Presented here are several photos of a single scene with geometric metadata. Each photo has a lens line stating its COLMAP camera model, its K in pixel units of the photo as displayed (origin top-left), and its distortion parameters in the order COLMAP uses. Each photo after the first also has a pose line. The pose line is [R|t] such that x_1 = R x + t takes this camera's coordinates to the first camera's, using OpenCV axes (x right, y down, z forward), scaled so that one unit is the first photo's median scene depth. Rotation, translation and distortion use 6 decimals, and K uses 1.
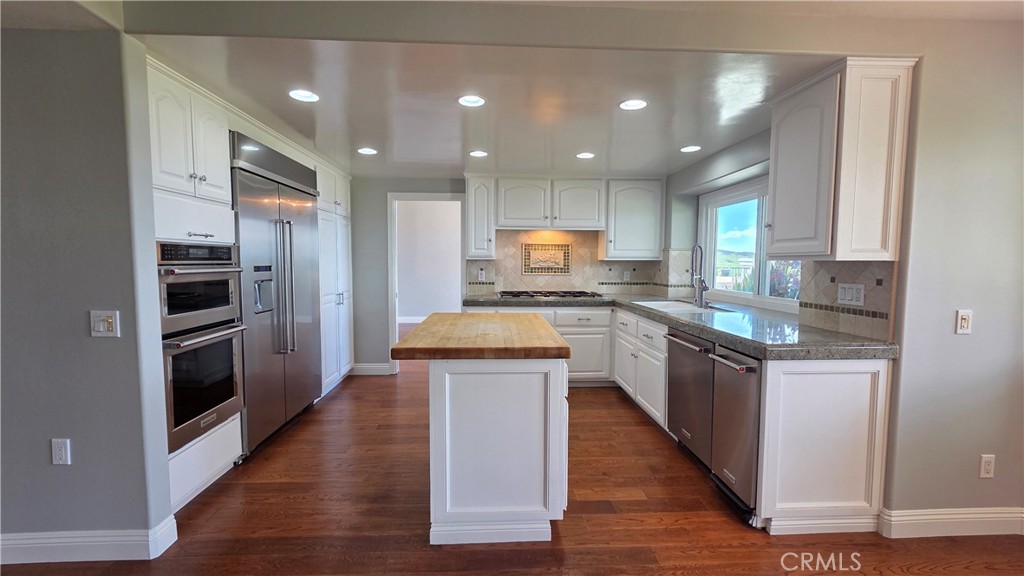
lens RADIAL K [[419.9, 0, 511.0], [0, 419.9, 290.1], [0, 0, 1]] dist [0.000446, -0.000933]
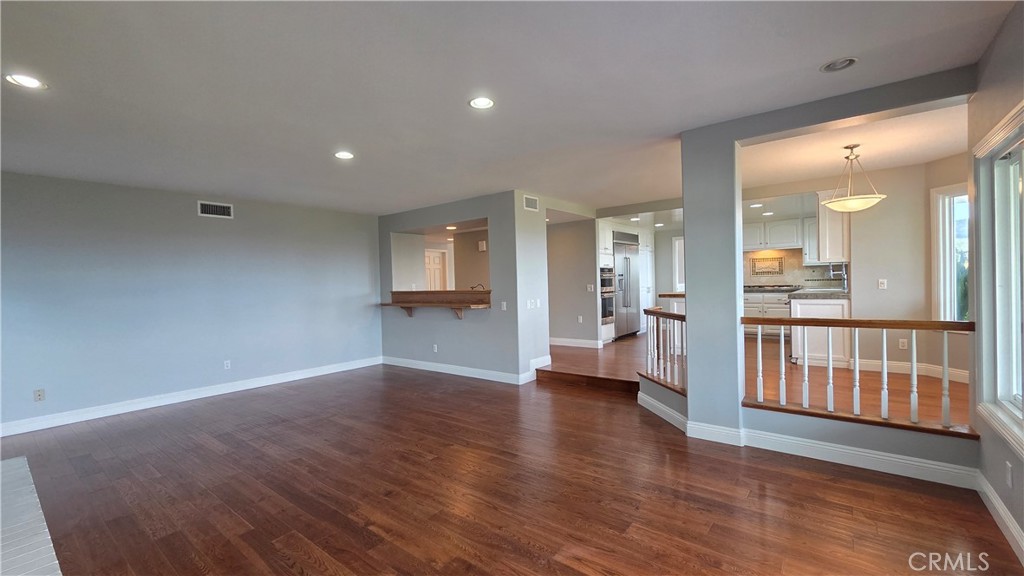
lens RADIAL K [[419.9, 0, 511.0], [0, 419.9, 290.1], [0, 0, 1]] dist [0.000446, -0.000933]
pose [[0.746683, -0.012320, -0.665066, 0.796060], [-0.013466, 0.999344, -0.033630, 0.166235], [0.665044, 0.034067, 0.746027, -1.728831]]
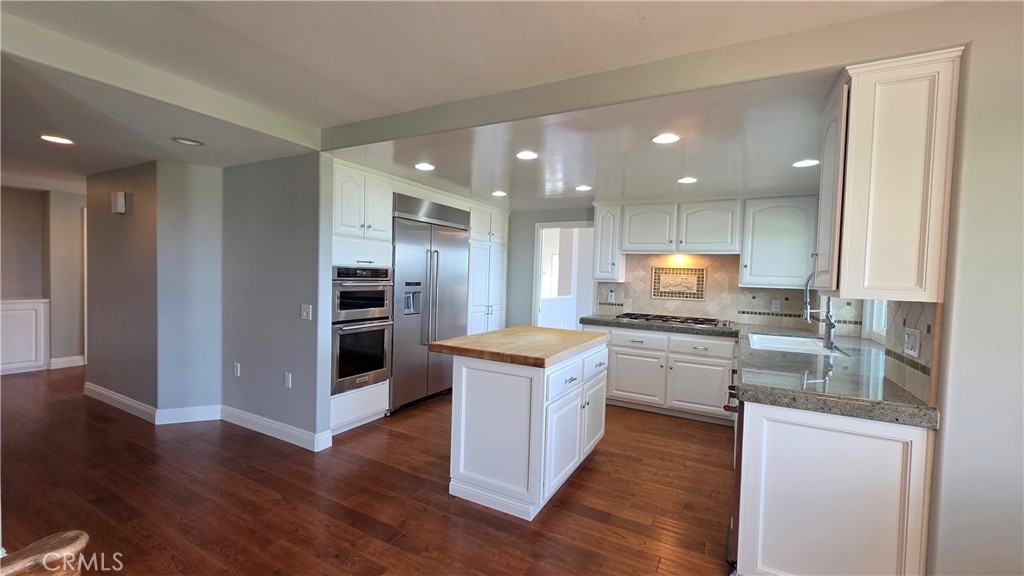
lens RADIAL K [[419.9, 0, 511.0], [0, 419.9, 290.1], [0, 0, 1]] dist [0.000446, -0.000933]
pose [[0.853383, 0.041456, -0.519634, 0.471261], [-0.064010, 0.997623, -0.025534, -0.015834], [0.517340, 0.055052, 0.854007, -0.058017]]
